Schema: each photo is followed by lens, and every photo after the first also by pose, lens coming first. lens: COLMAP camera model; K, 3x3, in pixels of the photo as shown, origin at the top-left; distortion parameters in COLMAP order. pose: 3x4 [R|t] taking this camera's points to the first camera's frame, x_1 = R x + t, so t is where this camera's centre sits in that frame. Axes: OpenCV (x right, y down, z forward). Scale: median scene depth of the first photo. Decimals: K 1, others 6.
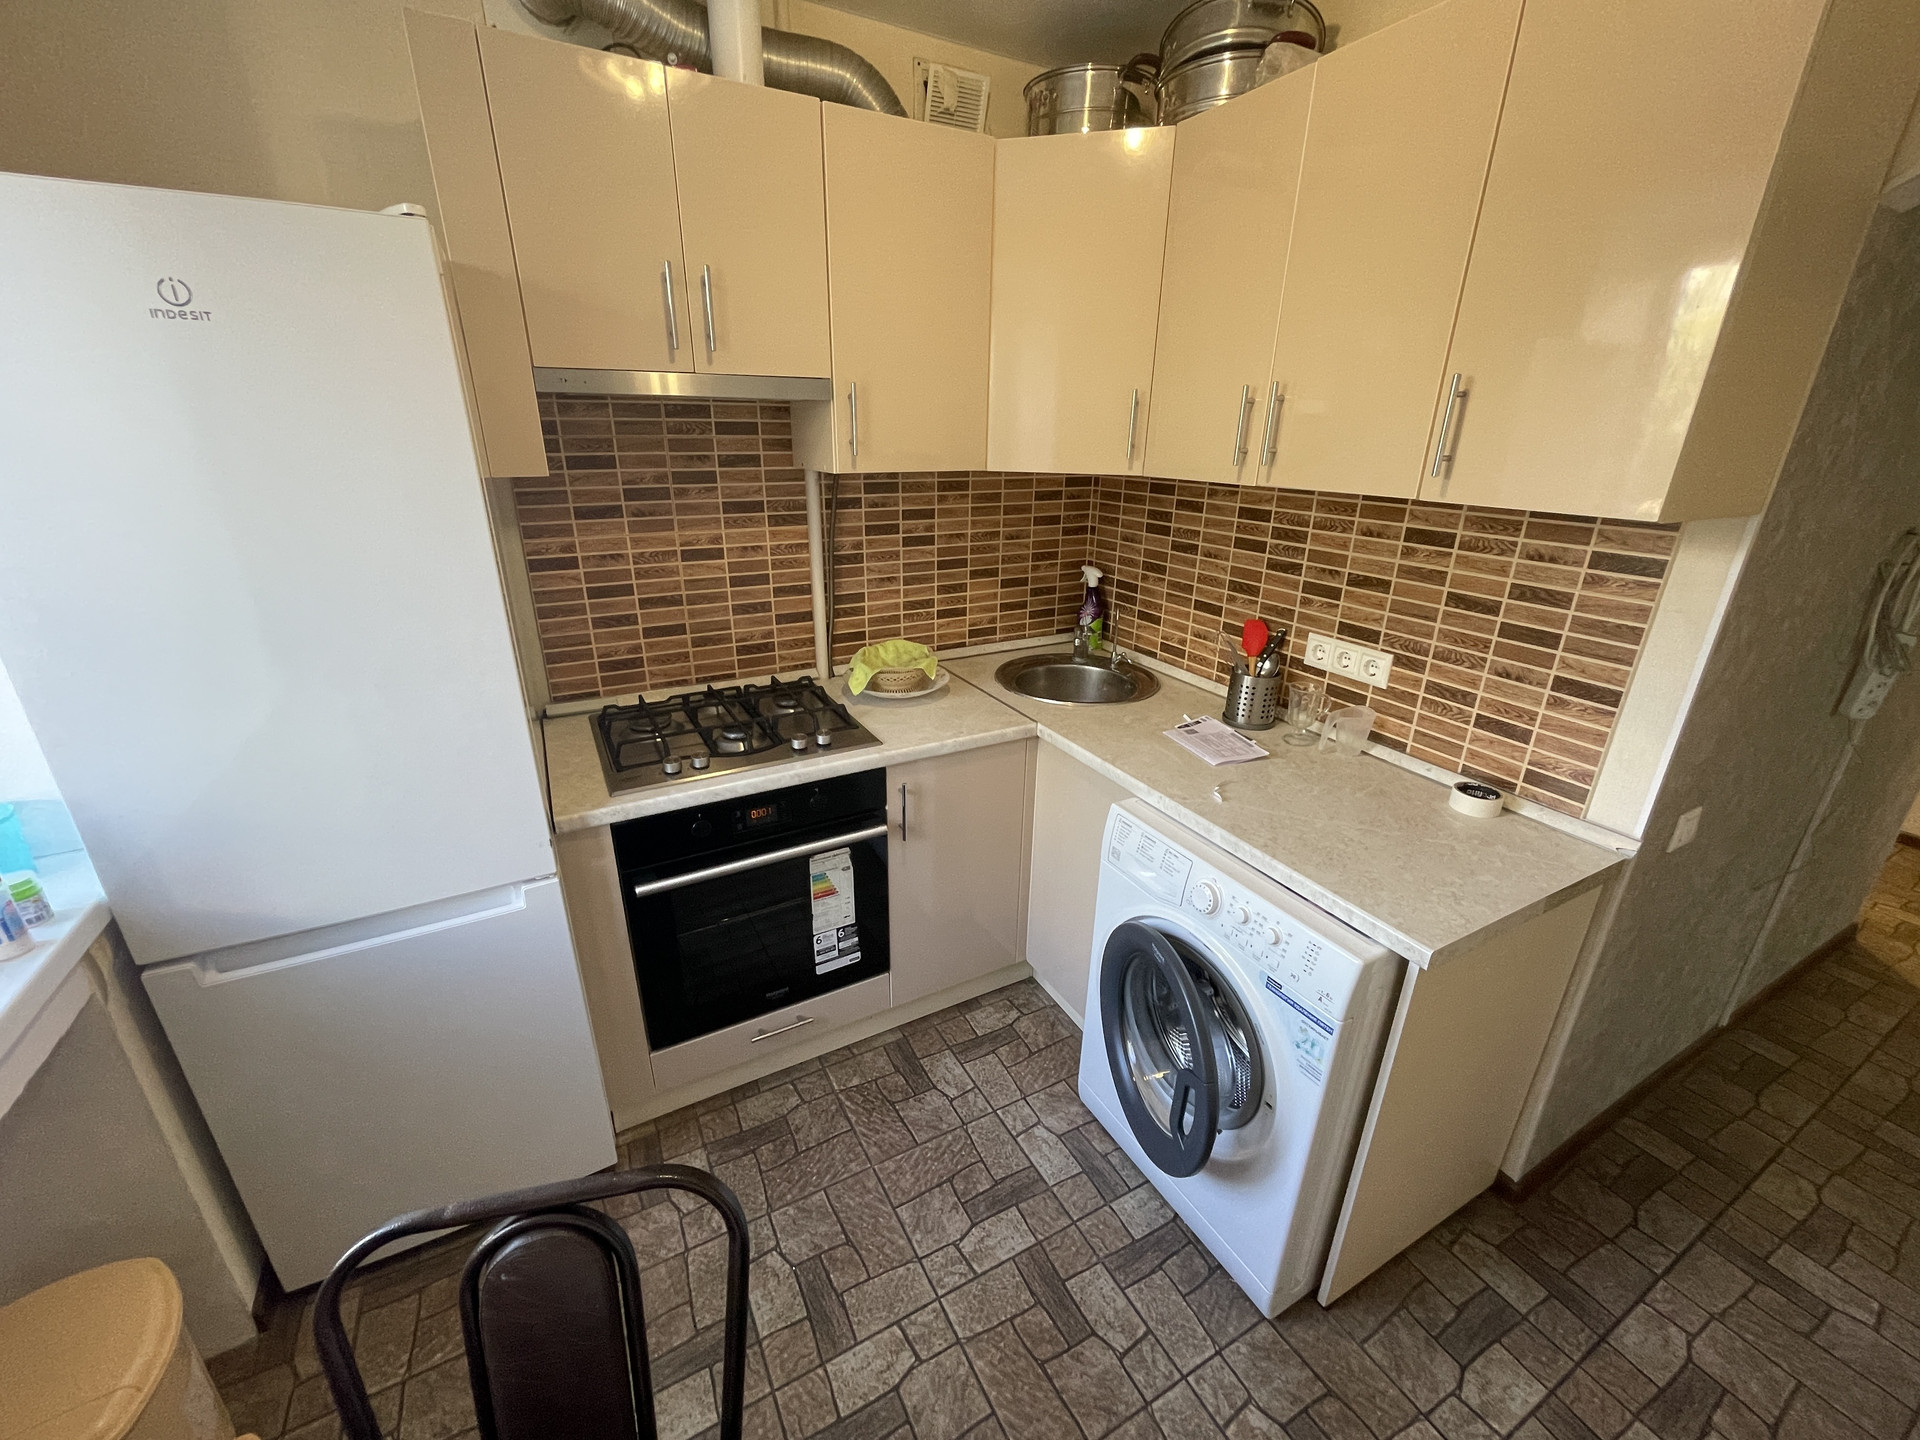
lens RADIAL K [[777.6, 0, 952.9], [0, 777.6, 721.1], [0, 0, 1]] dist [-0.002893, 0.000497]
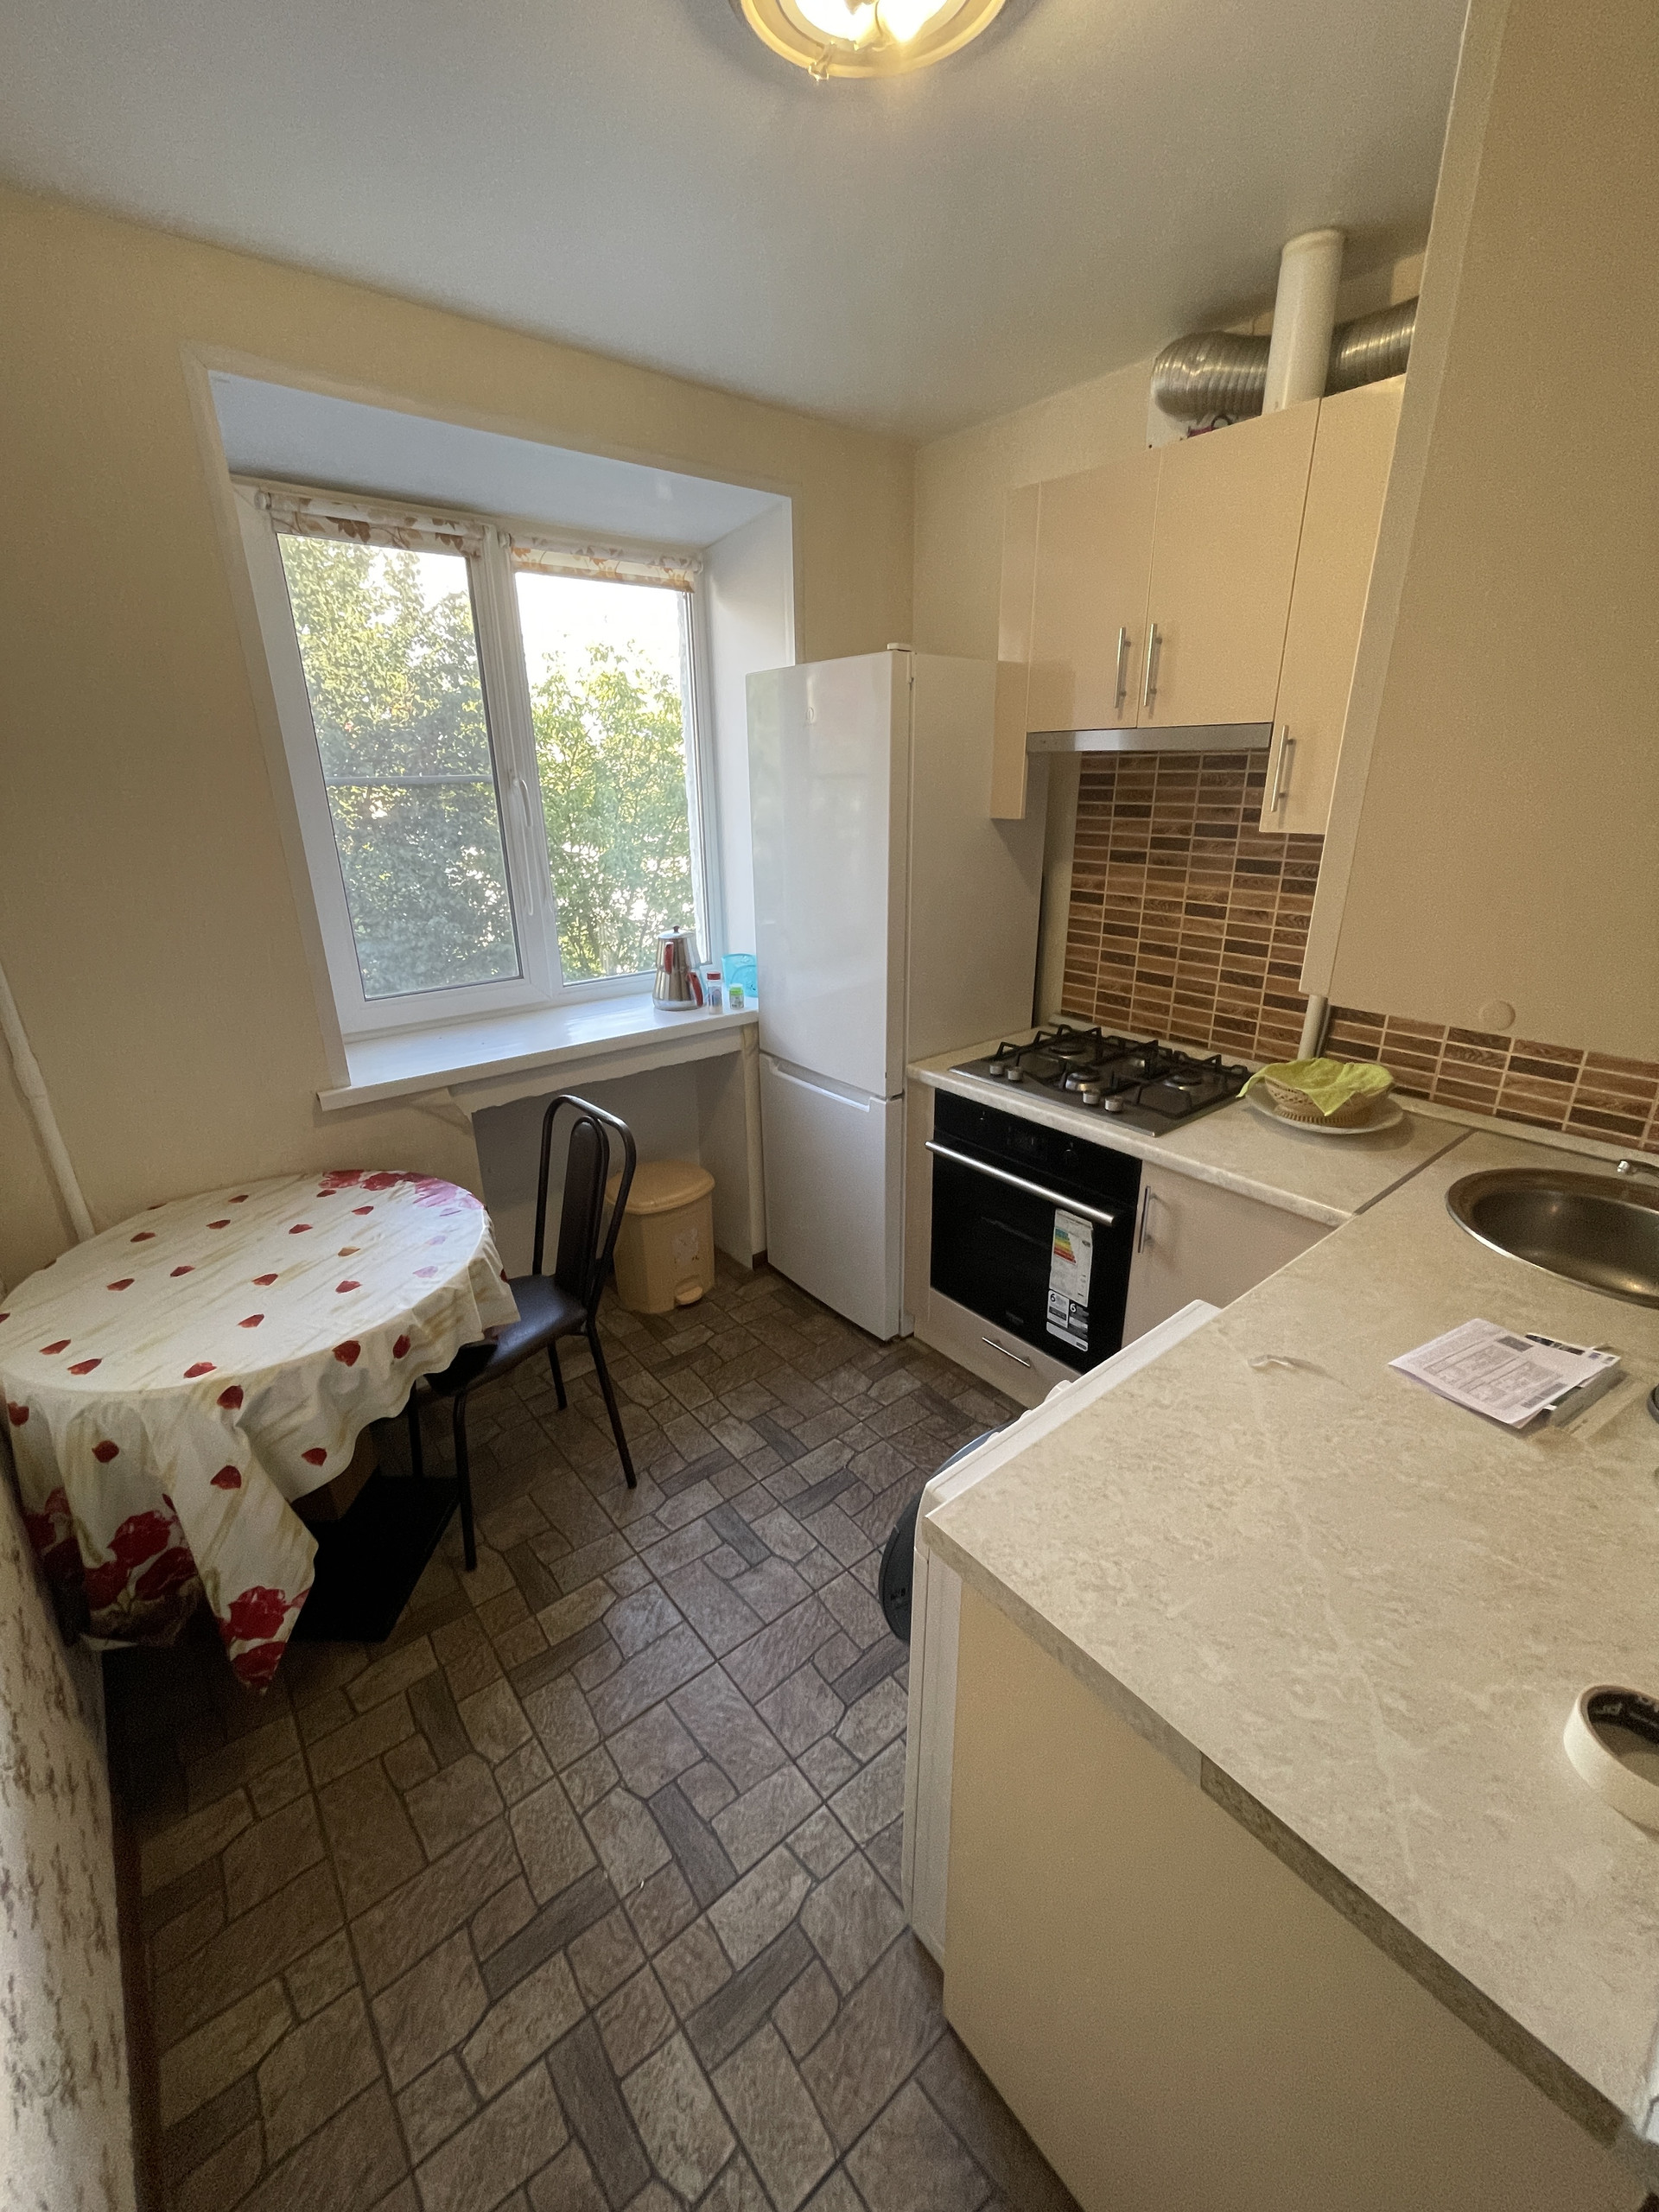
lens RADIAL K [[888.0, 0, 821.9], [0, 888.0, 1099.4], [0, 0, 1]] dist [-0.010521, 0.000110]
pose [[0.173189, 0.326284, -0.929271, 0.755024], [-0.338571, 0.905750, 0.254926, -0.135022], [0.924865, 0.270474, 0.267336, 0.369886]]
